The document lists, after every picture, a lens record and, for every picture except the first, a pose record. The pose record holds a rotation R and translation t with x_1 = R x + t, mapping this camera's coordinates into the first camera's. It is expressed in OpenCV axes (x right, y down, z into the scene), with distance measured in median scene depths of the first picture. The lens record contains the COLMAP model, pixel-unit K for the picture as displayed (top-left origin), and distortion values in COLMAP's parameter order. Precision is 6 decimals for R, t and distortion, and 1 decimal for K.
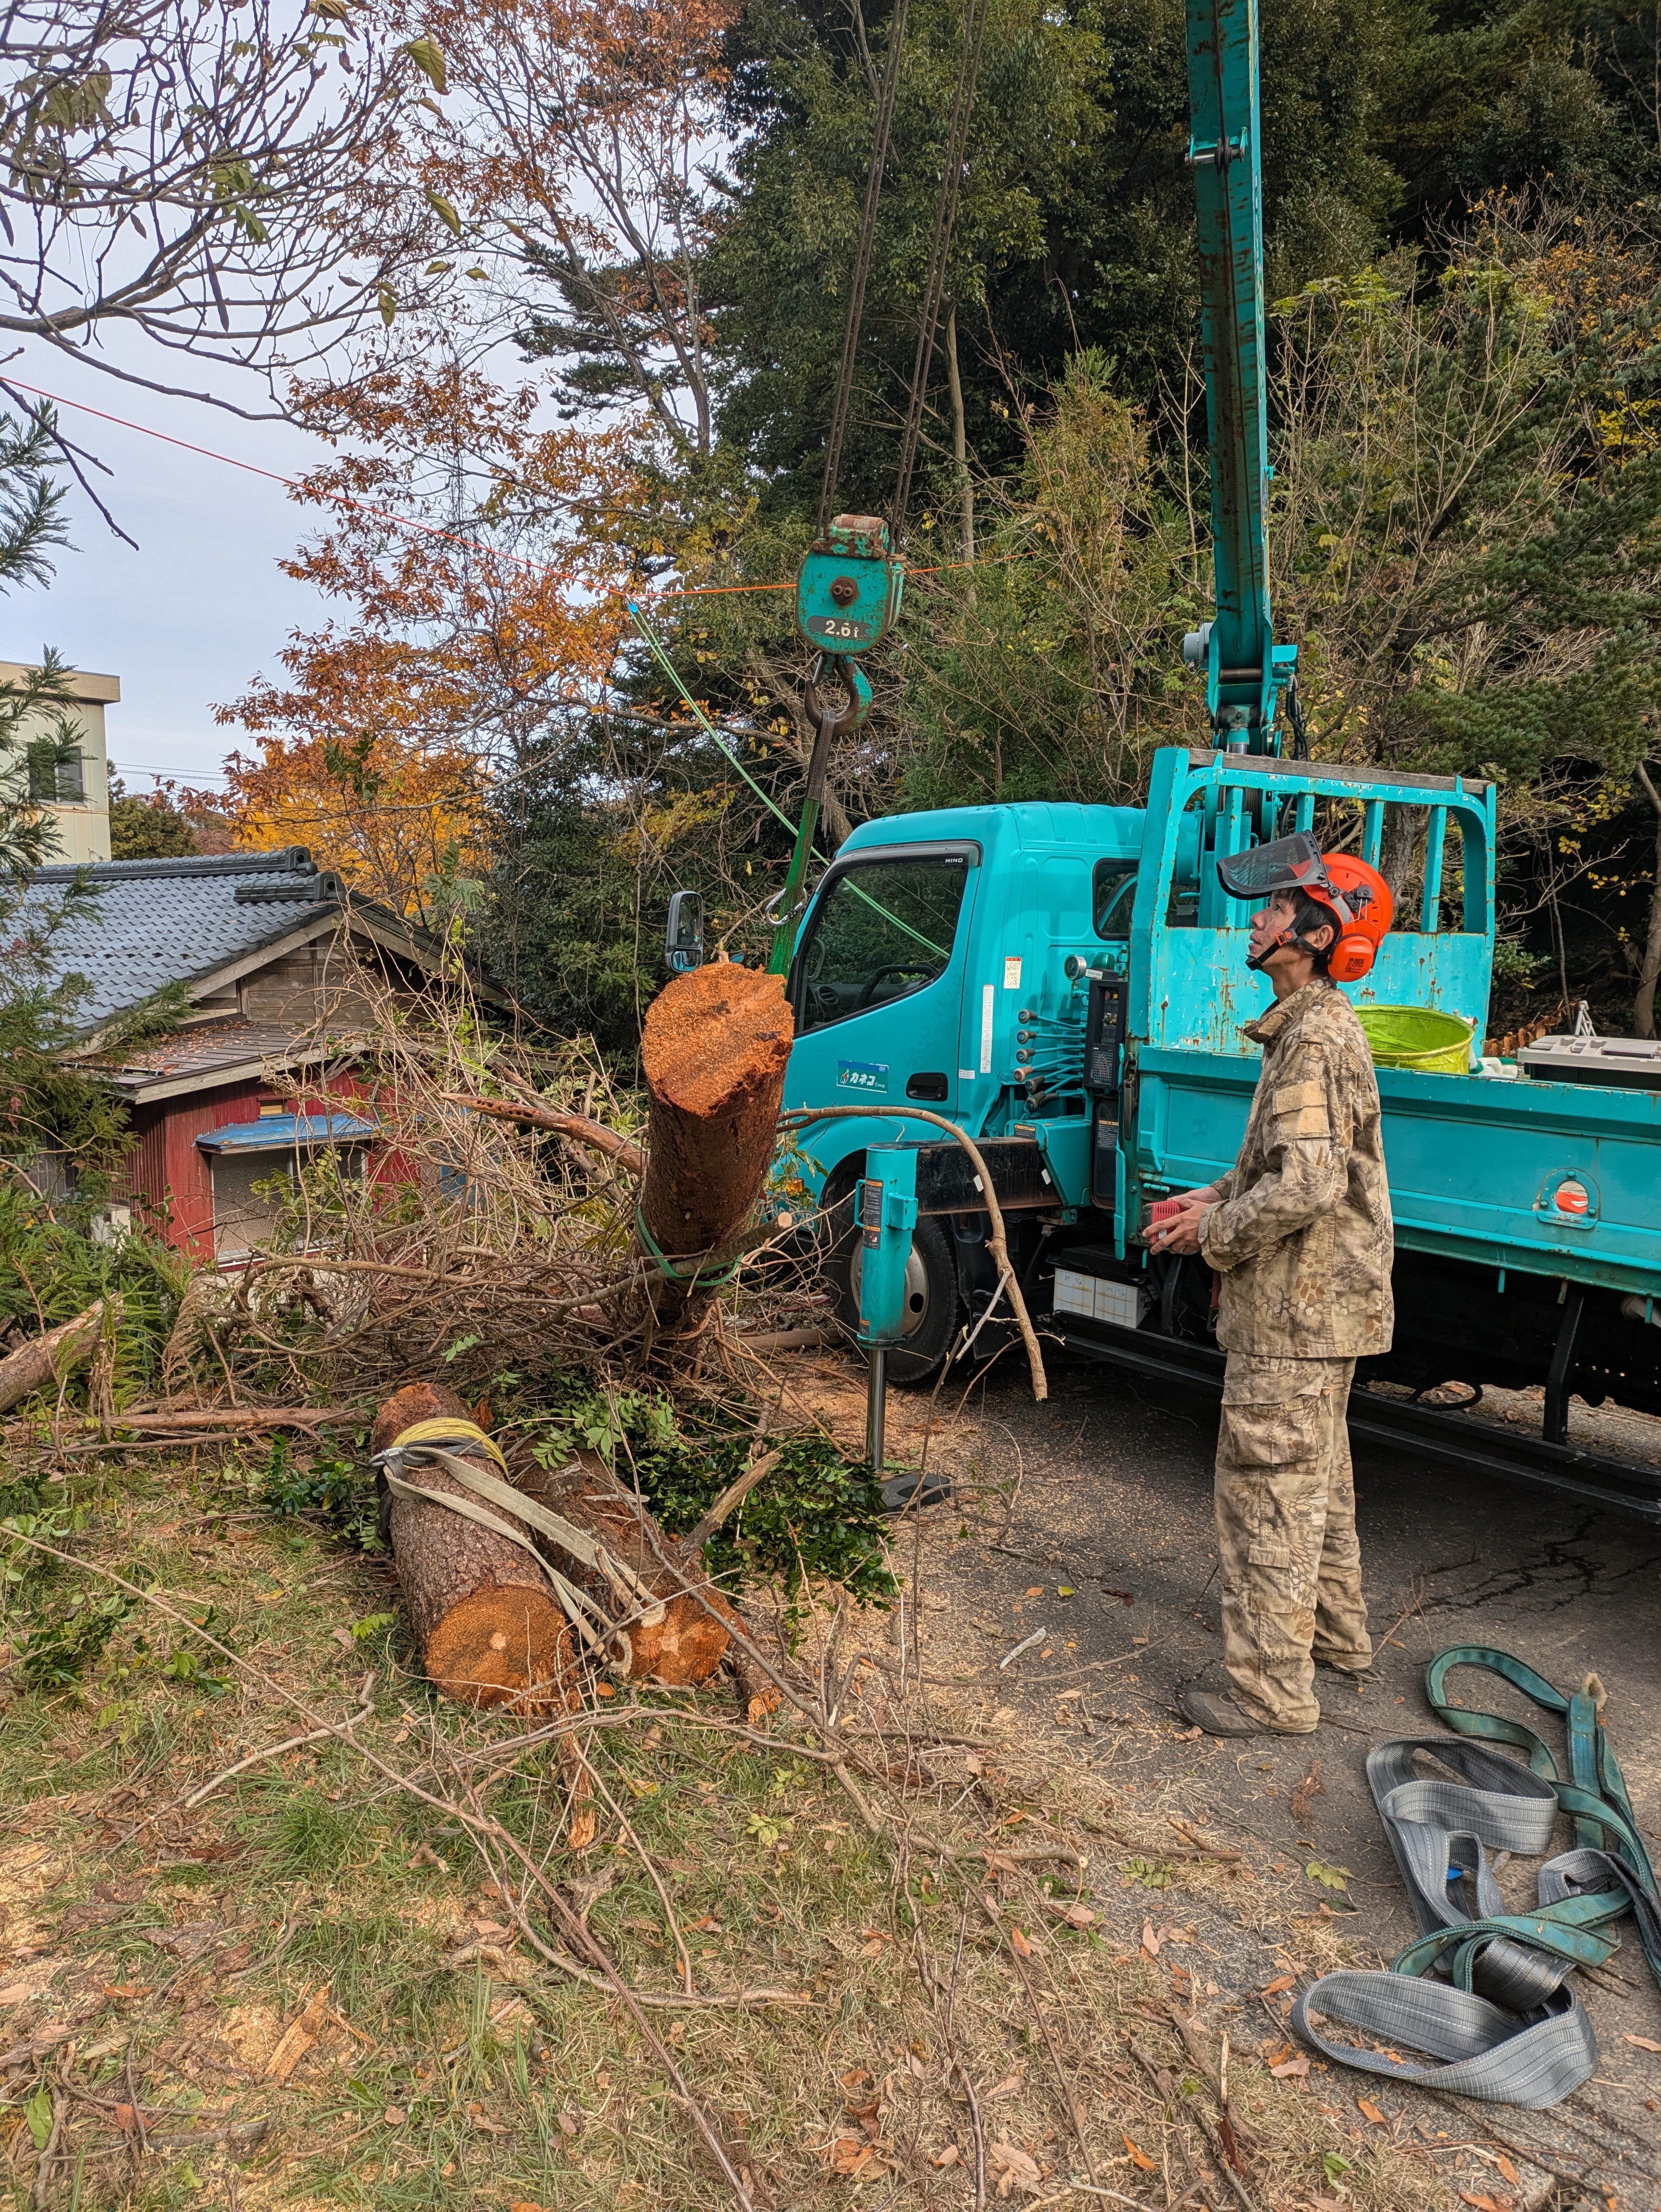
lens RADIAL K [[1740.6, 0, 830.5], [0, 1740.6, 1106.0], [0, 0, 1]] dist [0.059398, 0.062839]
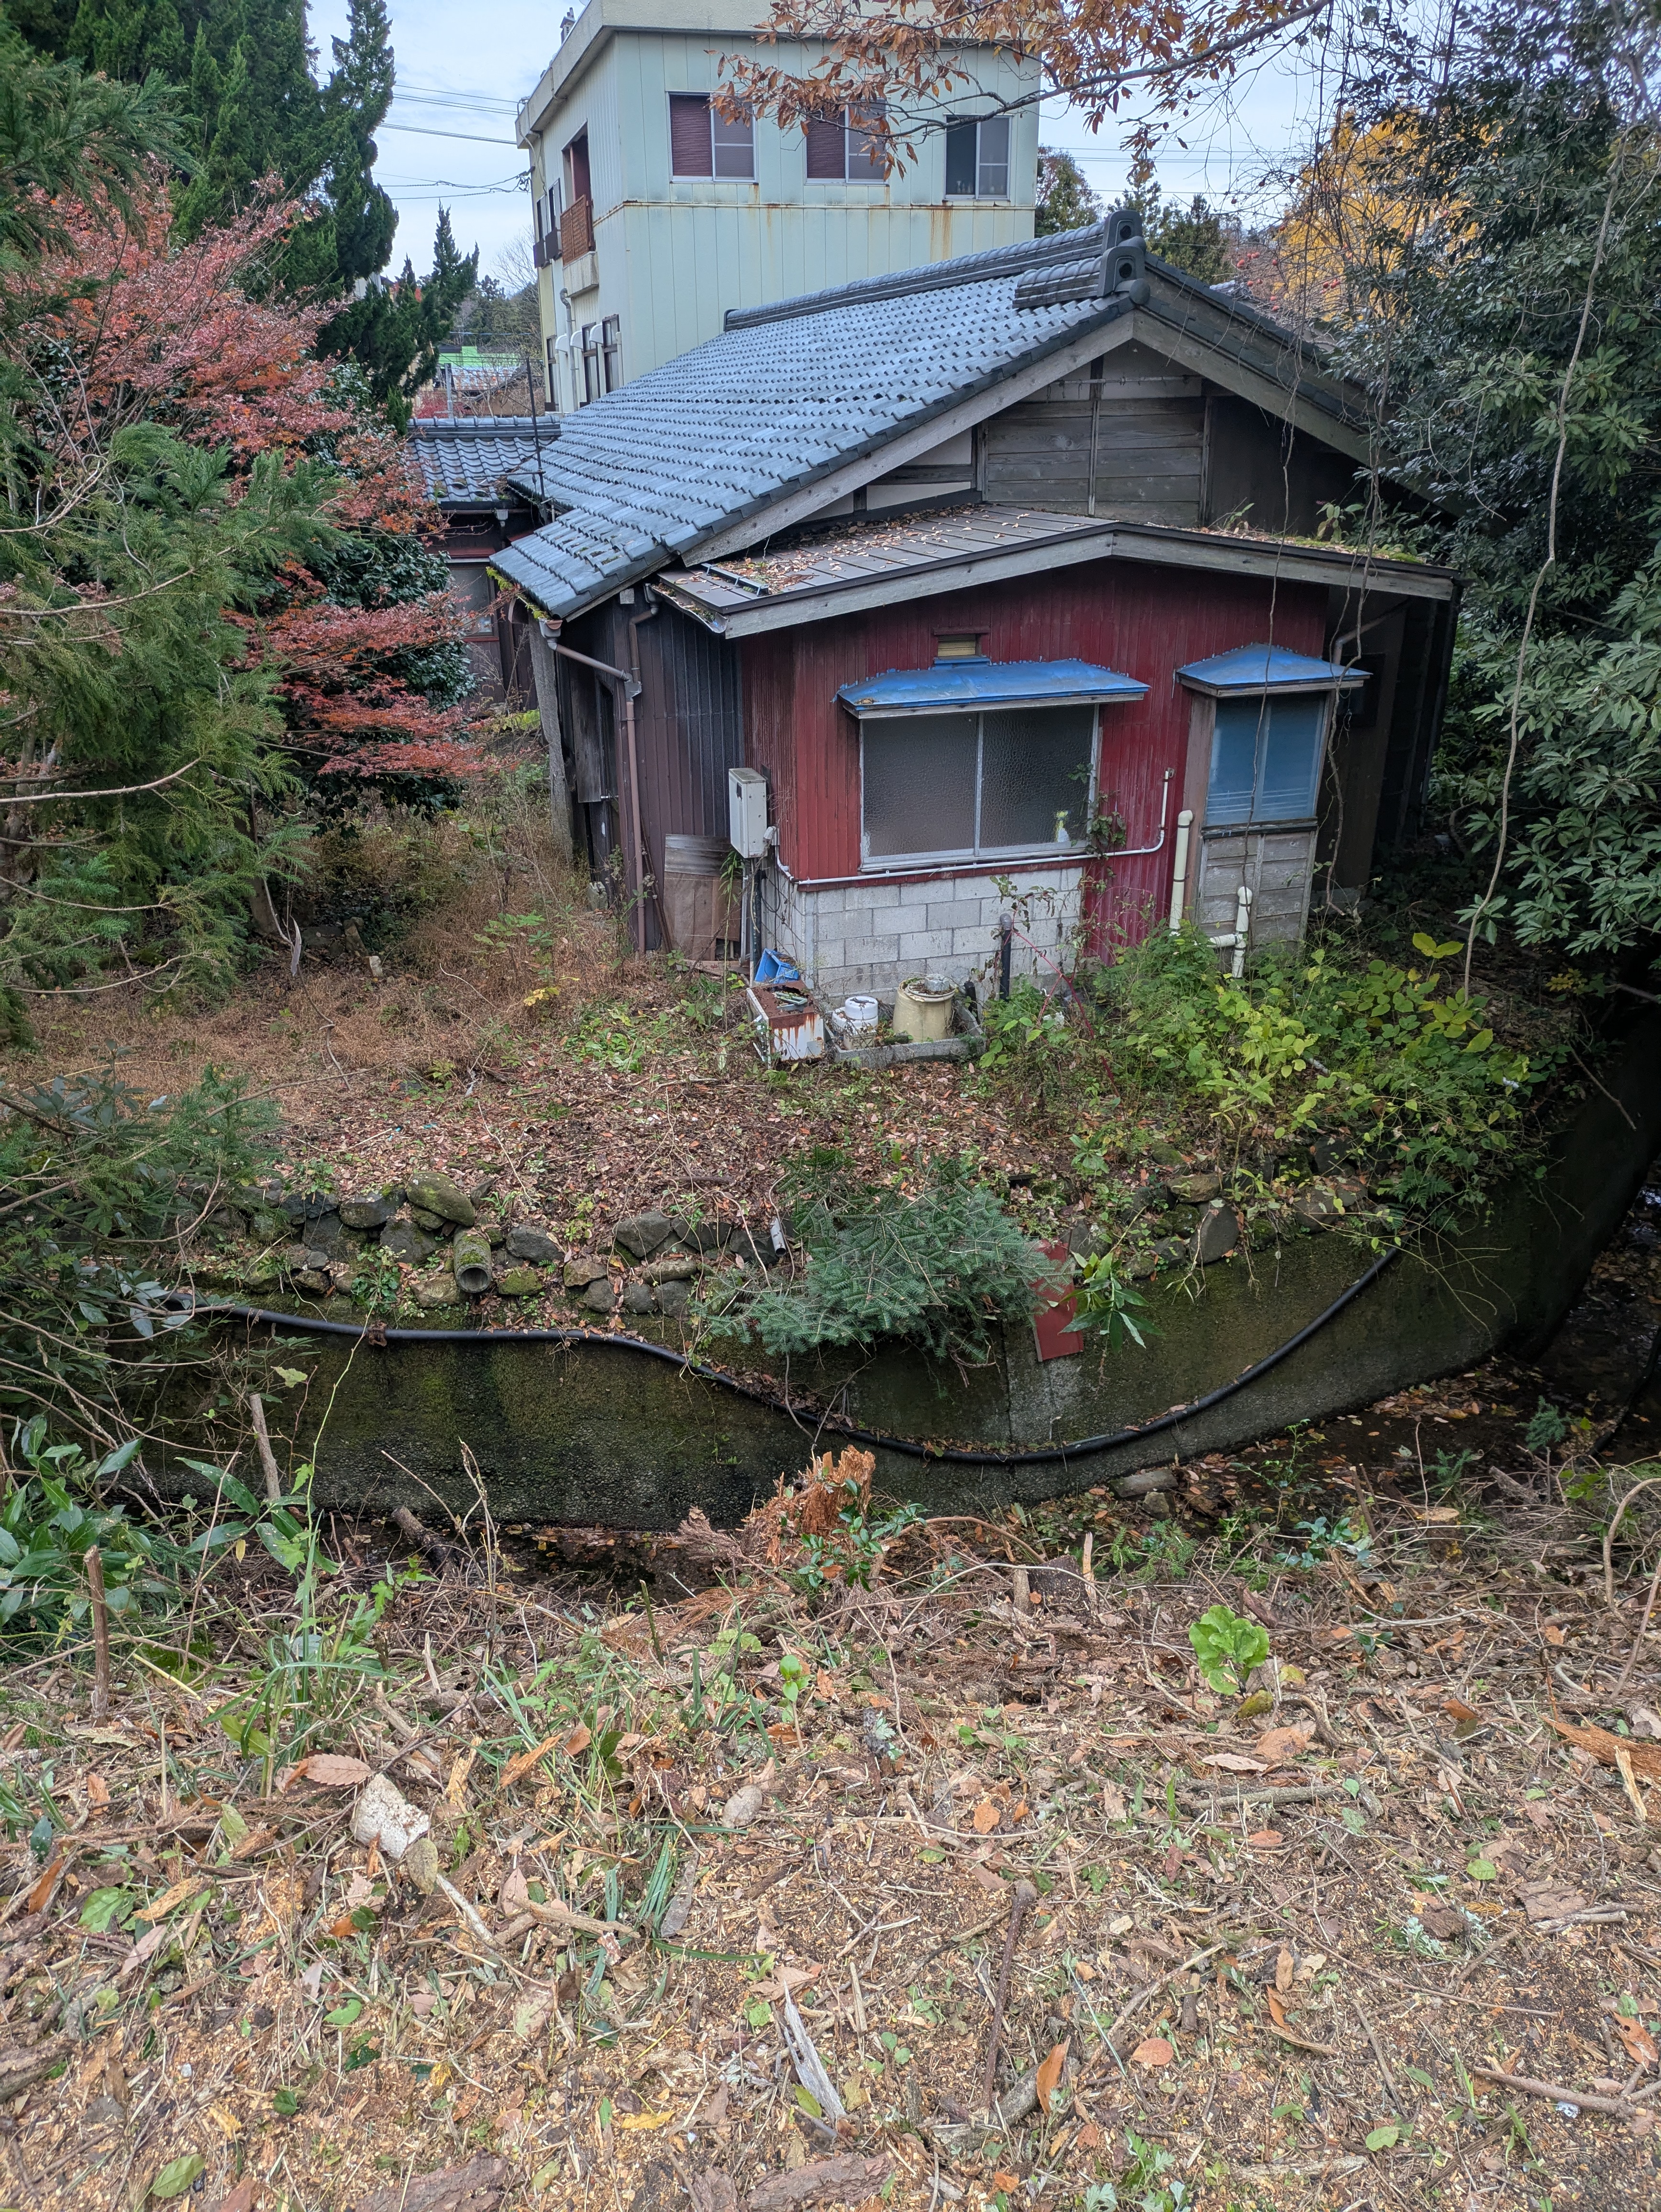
lens RADIAL K [[1700.2, 0, 789.5], [0, 1700.2, 1153.1], [0, 0, 1]] dist [0.035439, -0.012389]
pose [[0.815673, 0.225144, -0.532905, 0.014024], [-0.043957, 0.942620, 0.330960, -0.026267], [0.576841, -0.246530, 0.778767, 0.375881]]
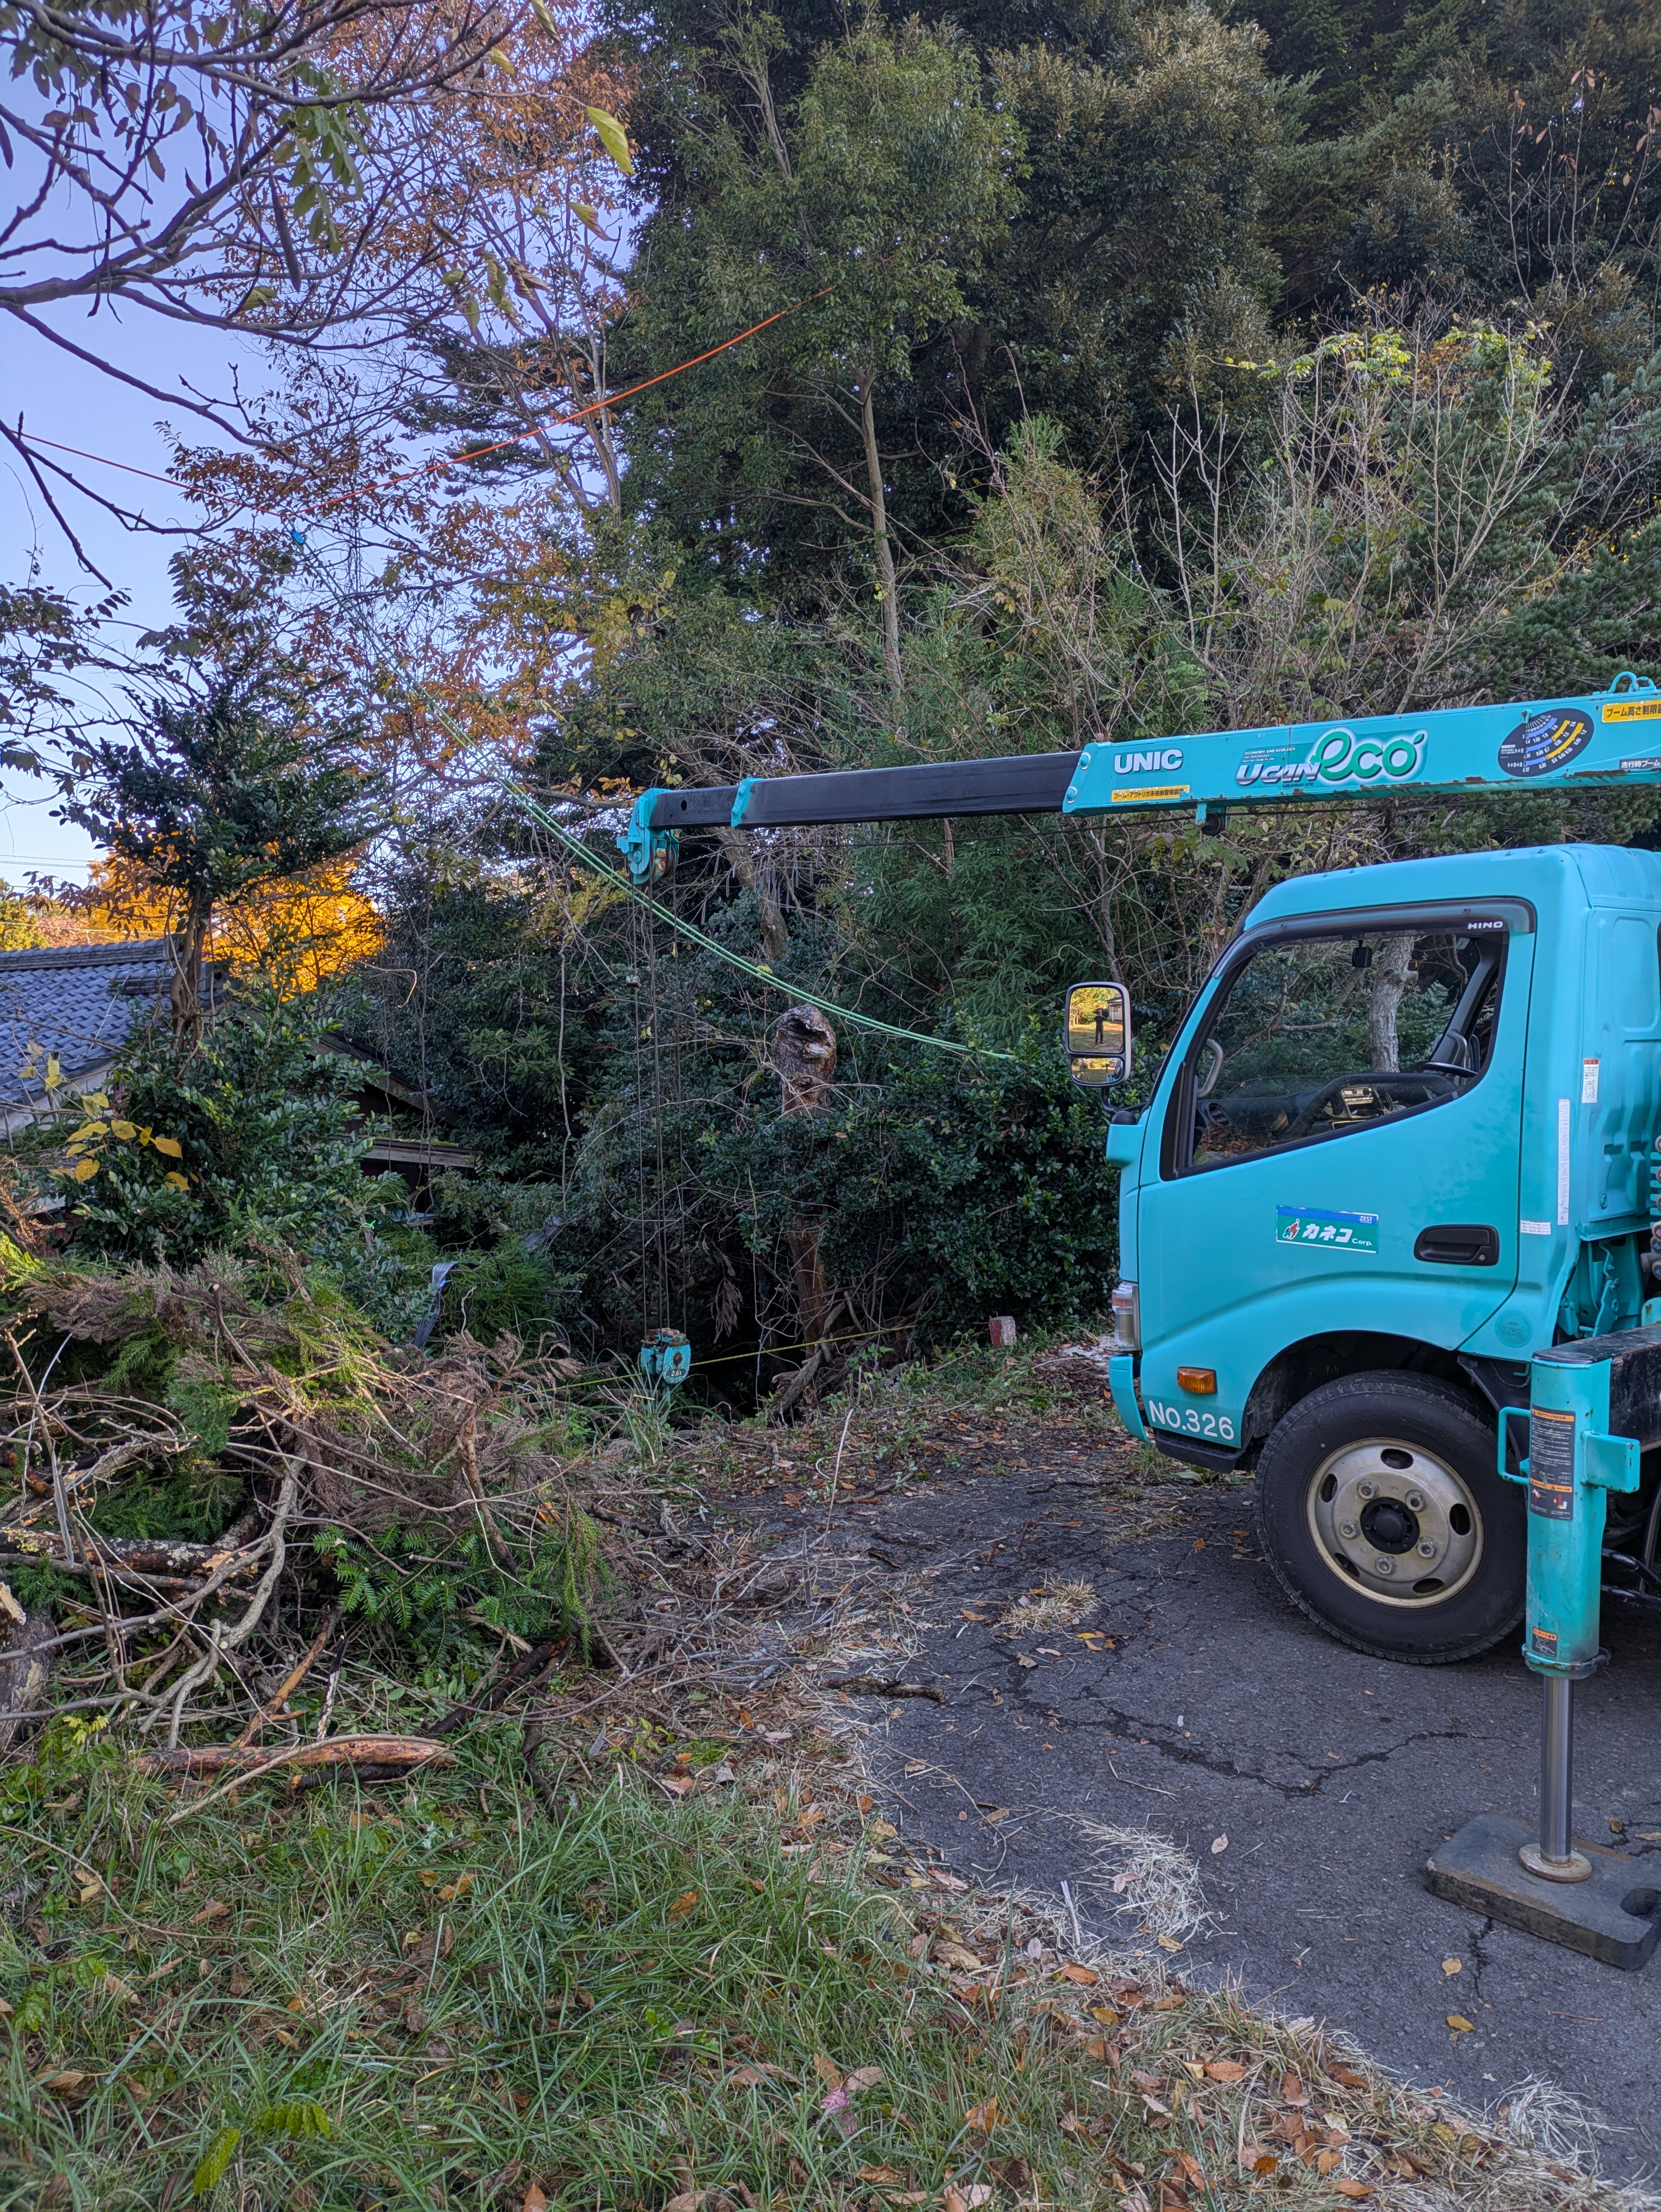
lens RADIAL K [[1740.6, 0, 830.5], [0, 1740.6, 1106.0], [0, 0, 1]] dist [0.059398, 0.062839]
pose [[0.996531, -0.021220, 0.080465, -0.037757], [0.024892, 0.998681, -0.044899, -0.006028], [-0.079407, 0.046746, 0.995746, 0.041830]]
